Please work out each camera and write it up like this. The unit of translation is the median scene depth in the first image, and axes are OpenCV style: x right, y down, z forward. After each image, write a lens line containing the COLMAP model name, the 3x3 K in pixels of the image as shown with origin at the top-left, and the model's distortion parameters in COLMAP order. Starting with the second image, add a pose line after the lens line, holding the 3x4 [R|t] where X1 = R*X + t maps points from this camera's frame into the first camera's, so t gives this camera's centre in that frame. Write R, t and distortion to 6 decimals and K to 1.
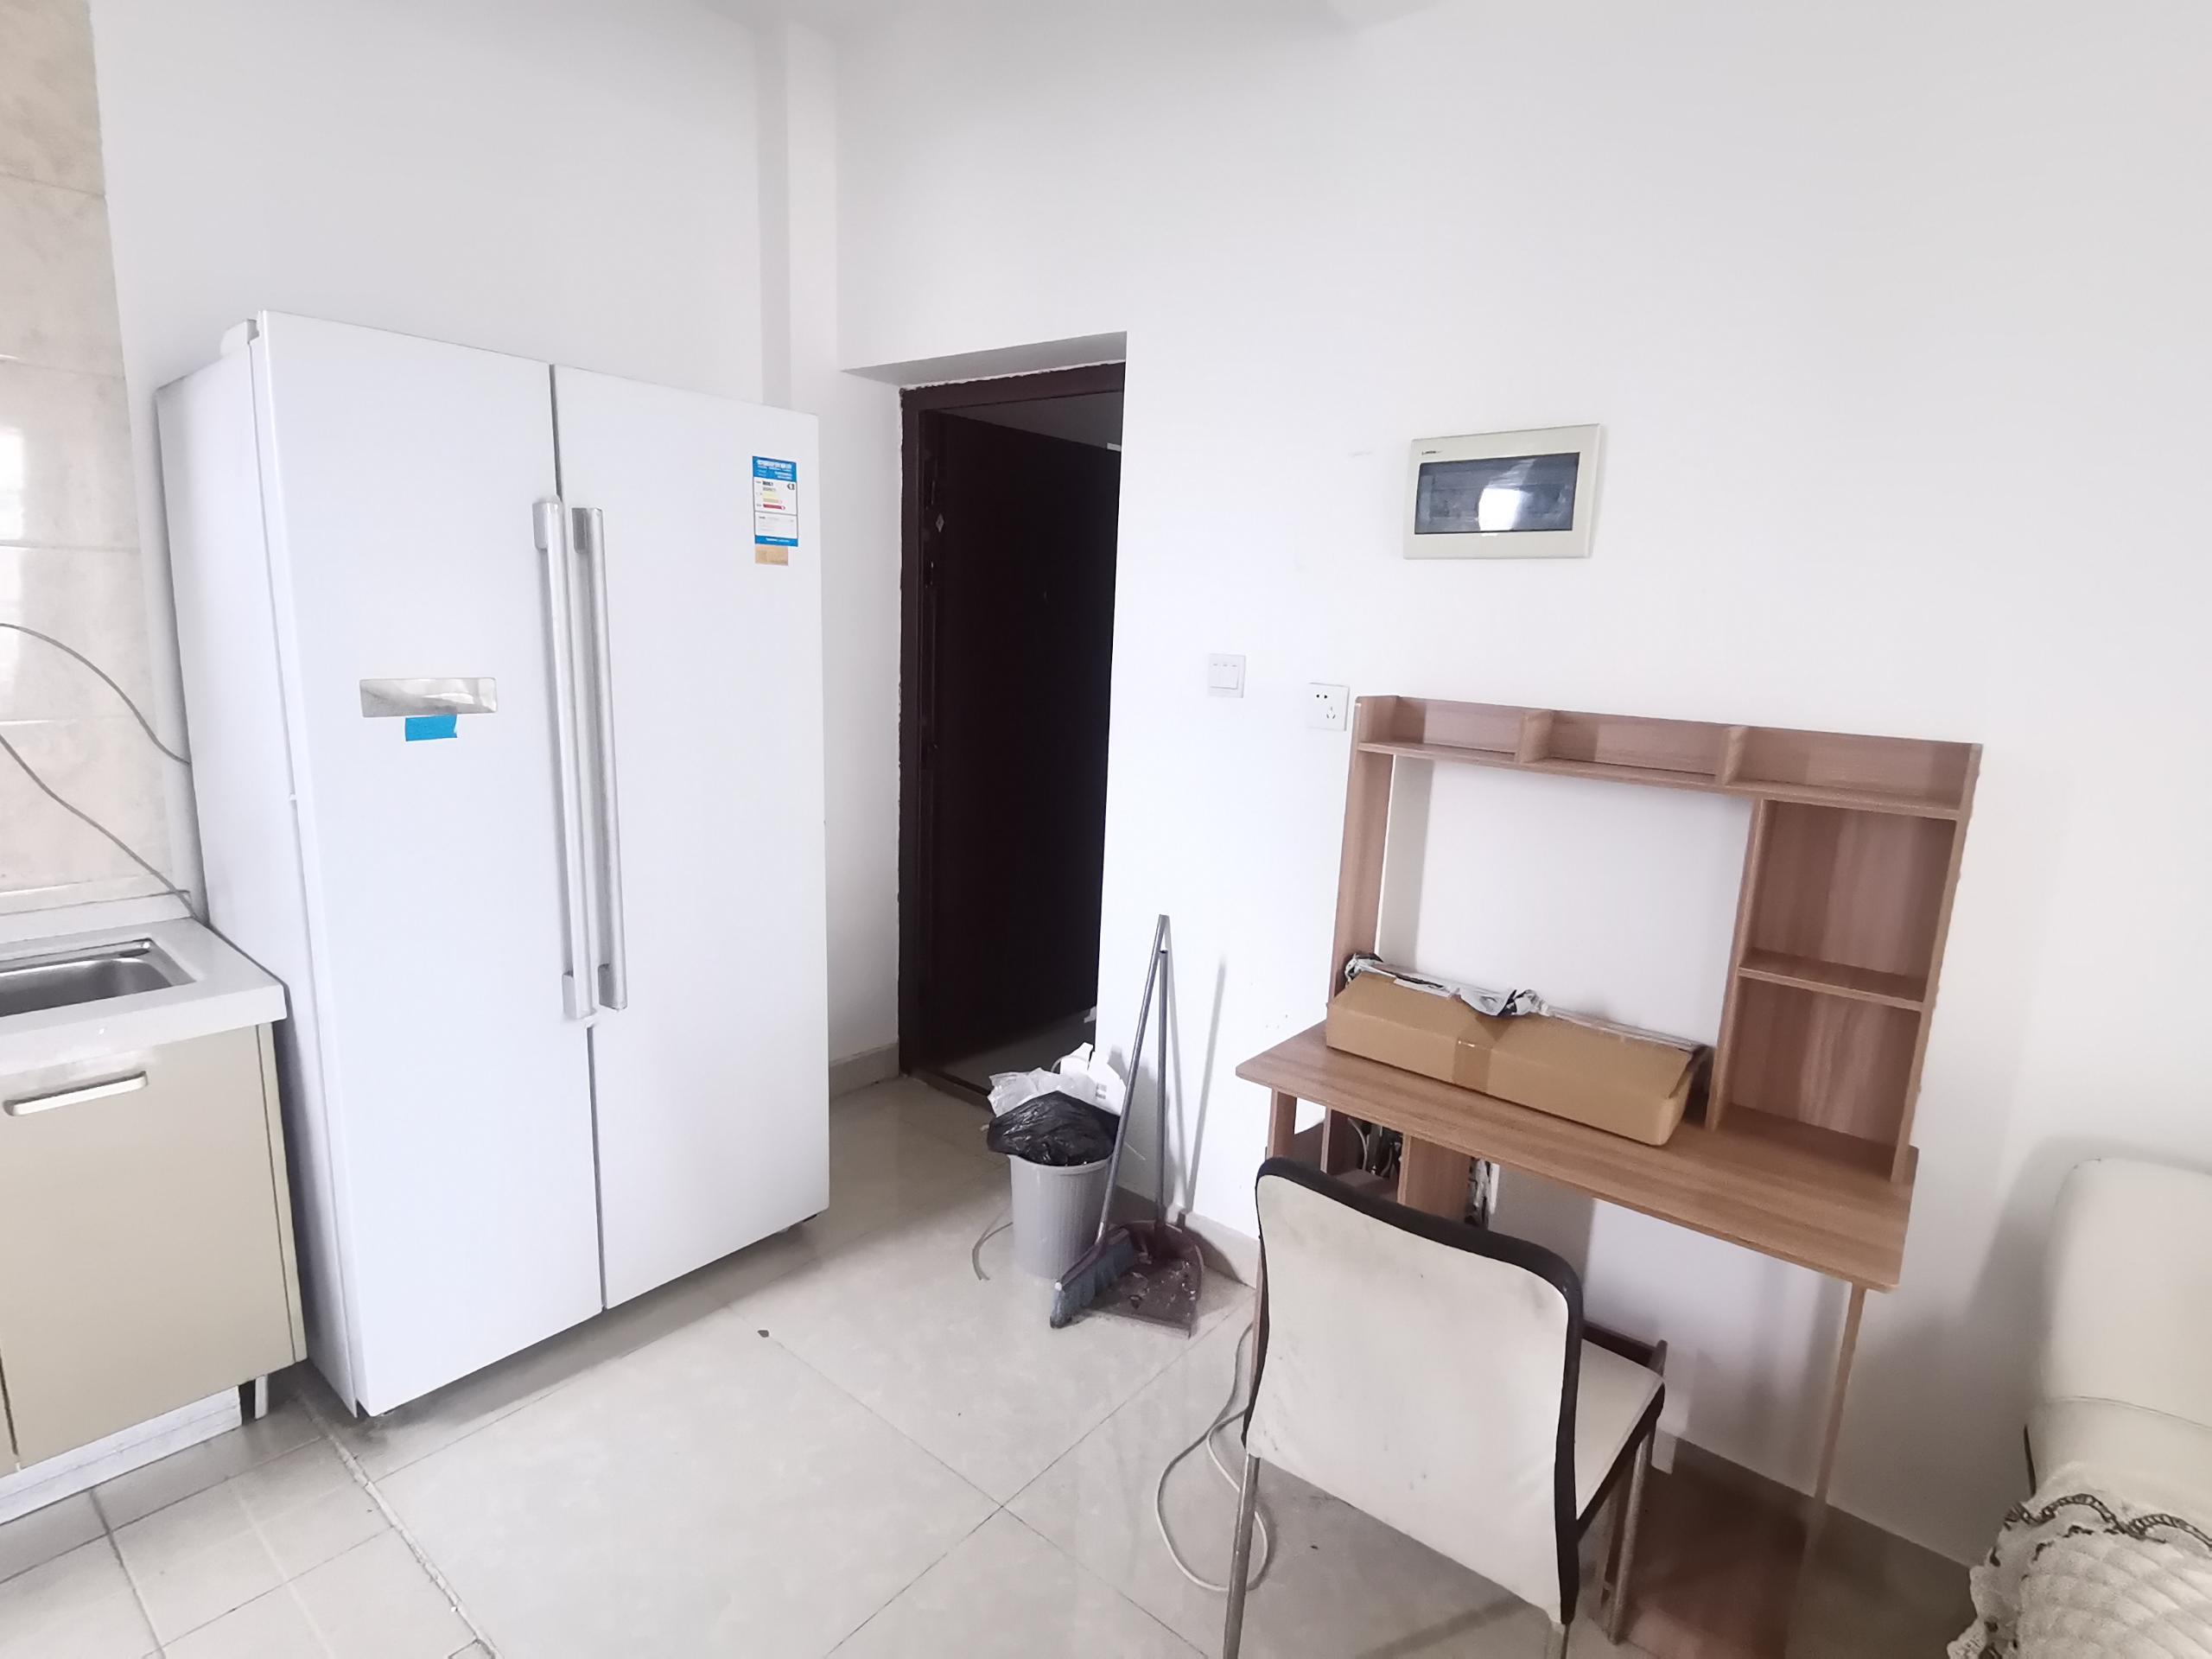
lens RADIAL K [[1117.6, 0, 1117.1], [0, 1117.6, 833.6], [0, 0, 1]] dist [-0.002125, -0.001826]
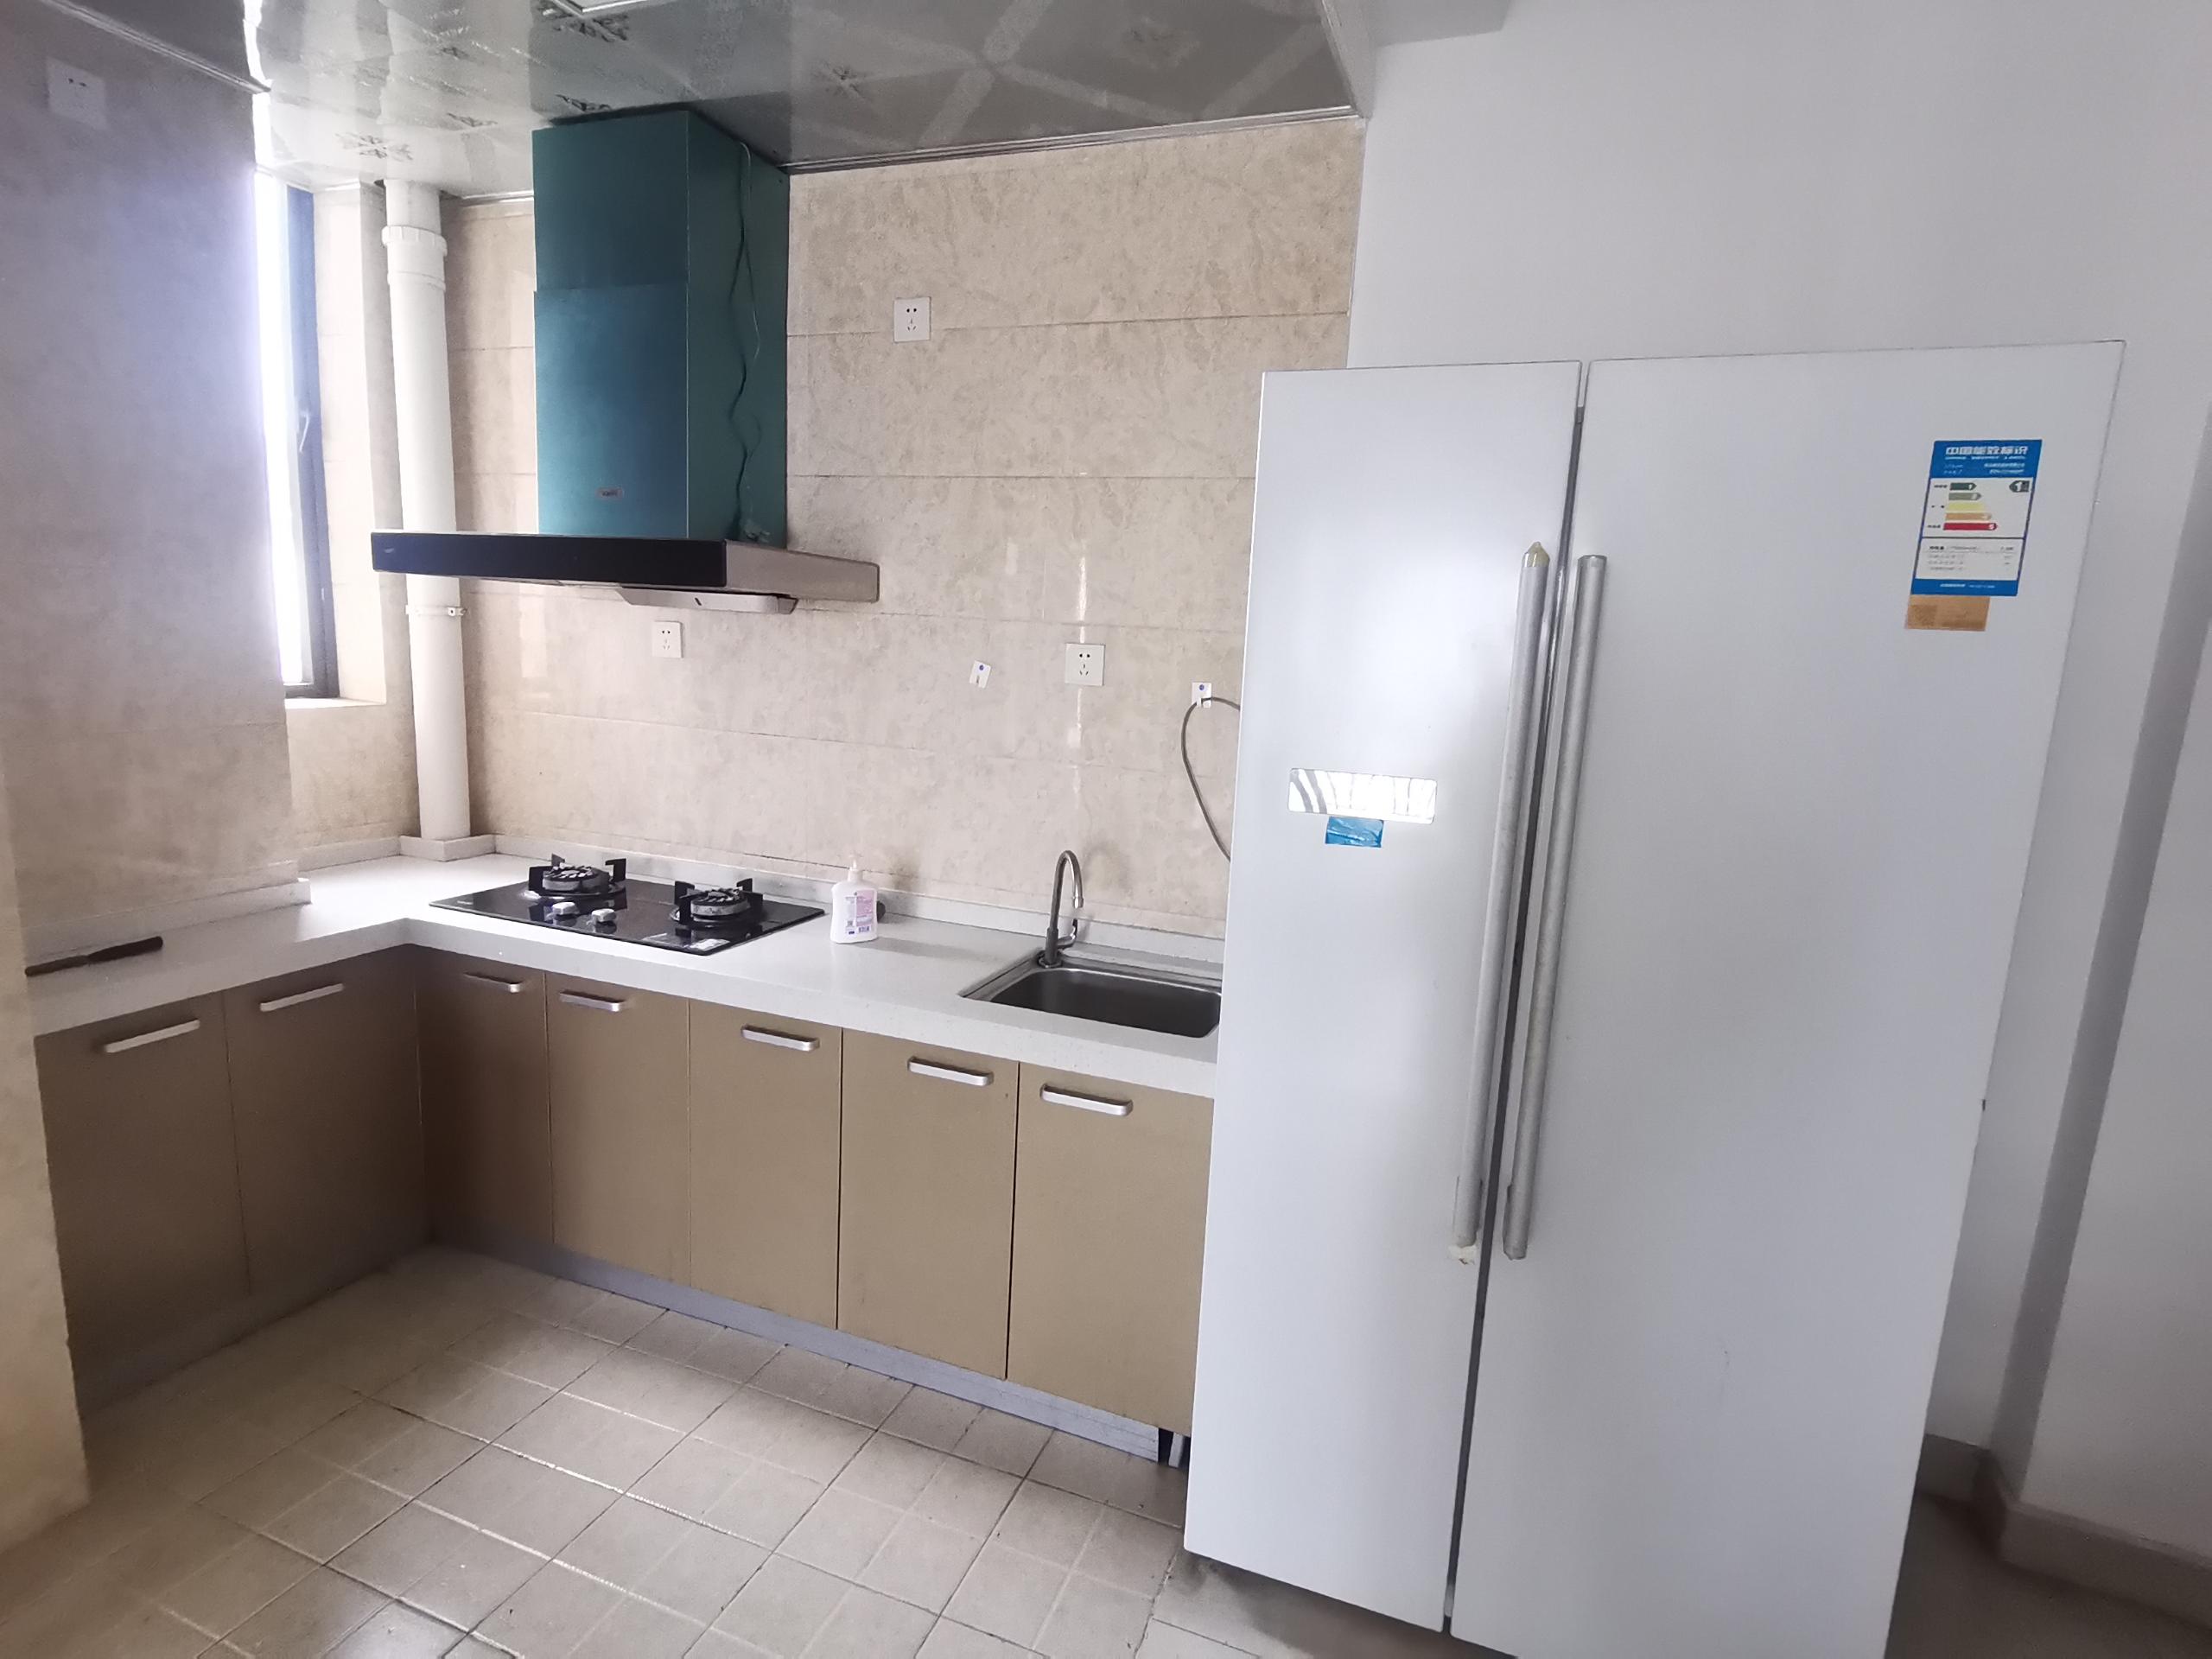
lens RADIAL K [[1117.6, 0, 1116.7], [0, 1117.6, 824.1], [0, 0, 1]] dist [-0.002125, -0.001826]
pose [[0.340068, 0.131858, -0.931111, 0.084813], [-0.210904, 0.975594, 0.061130, -0.093629], [0.916446, 0.175587, 0.359578, 0.441858]]
